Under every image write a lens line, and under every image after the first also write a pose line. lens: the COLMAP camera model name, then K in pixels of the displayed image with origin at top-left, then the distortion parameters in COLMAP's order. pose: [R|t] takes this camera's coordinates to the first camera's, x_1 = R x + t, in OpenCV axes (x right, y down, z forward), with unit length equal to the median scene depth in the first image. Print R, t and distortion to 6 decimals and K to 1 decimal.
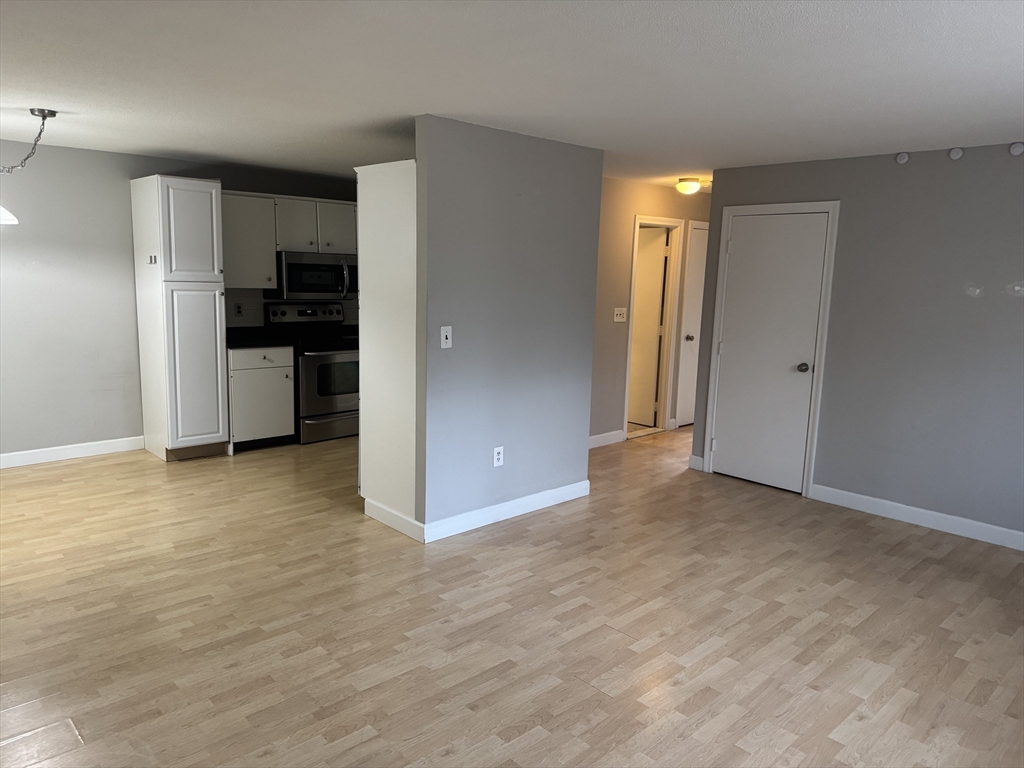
lens RADIAL K [[709.8, 0, 509.0], [0, 709.8, 388.3], [0, 0, 1]] dist [0.032218, -0.064095]
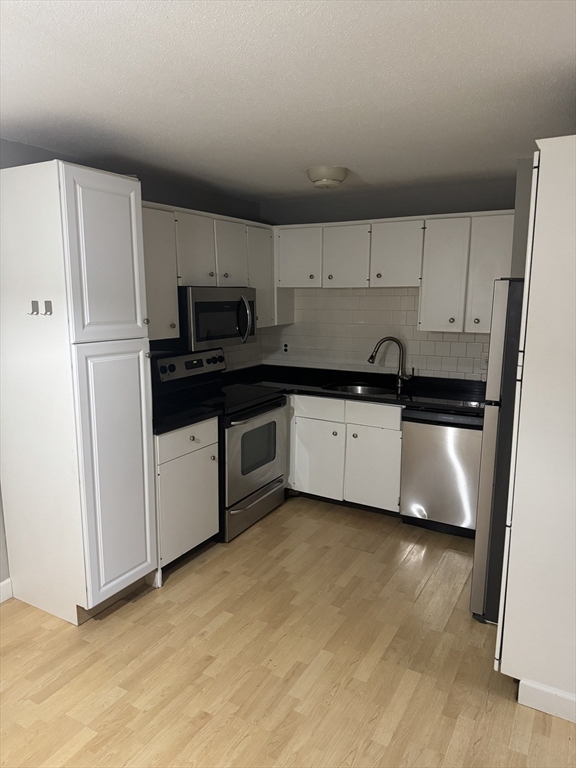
lens RADIAL K [[534.7, 0, 295.5], [0, 534.7, 388.6], [0, 0, 1]] dist [0.090769, -0.111786]
pose [[0.955533, -0.076631, 0.284753, -0.425200], [0.070736, 0.997015, 0.030944, -0.110107], [-0.286275, -0.009426, 0.958101, 0.495703]]
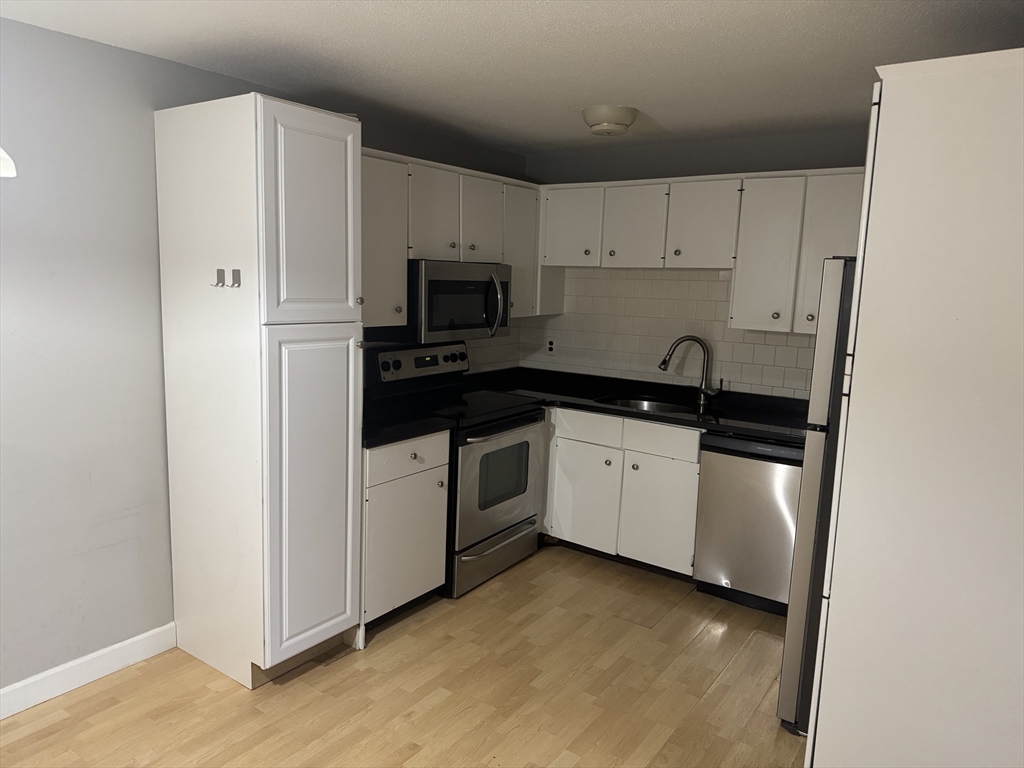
lens RADIAL K [[713.0, 0, 512.0], [0, 713.0, 384.0], [0, 0, 1]] dist [0.090769, -0.111786]
pose [[0.980802, -0.025190, 0.193370, -0.404045], [0.026423, 0.999644, -0.003801, -0.101696], [-0.193206, 0.008837, 0.981118, 0.487519]]
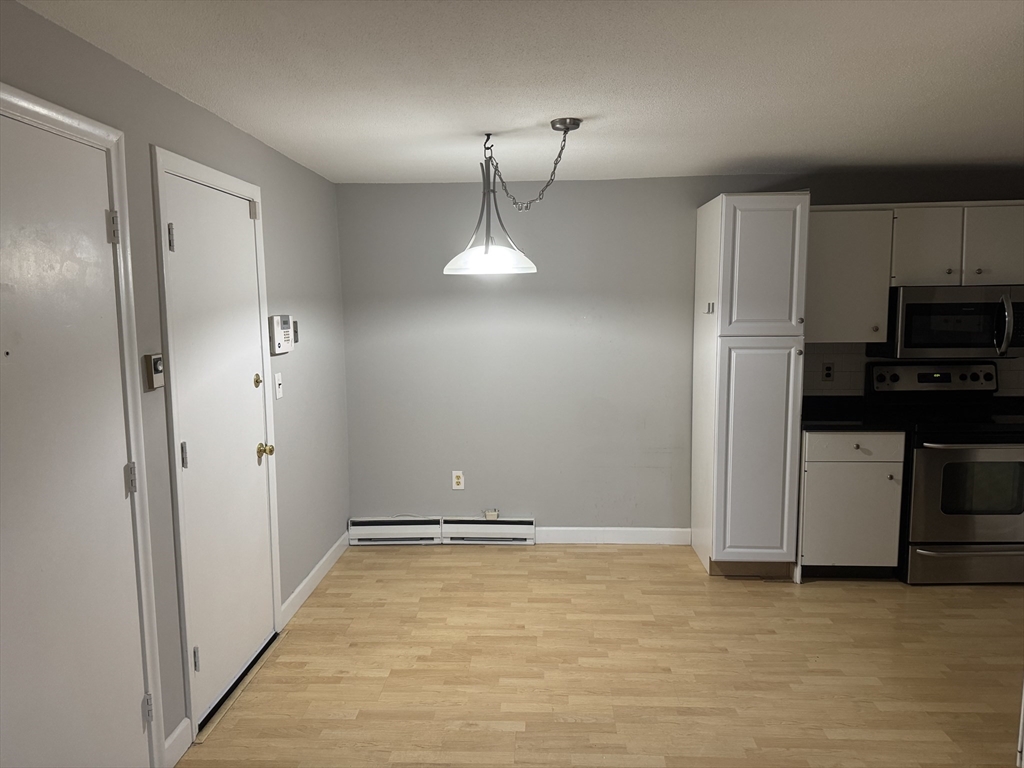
lens RADIAL K [[709.8, 0, 509.0], [0, 709.8, 388.3], [0, 0, 1]] dist [0.032218, -0.064095]
pose [[0.686323, 0.046025, -0.725839, -0.092623], [-0.085894, 0.996141, -0.018053, -0.062227], [0.722207, 0.074735, 0.687627, 0.325277]]
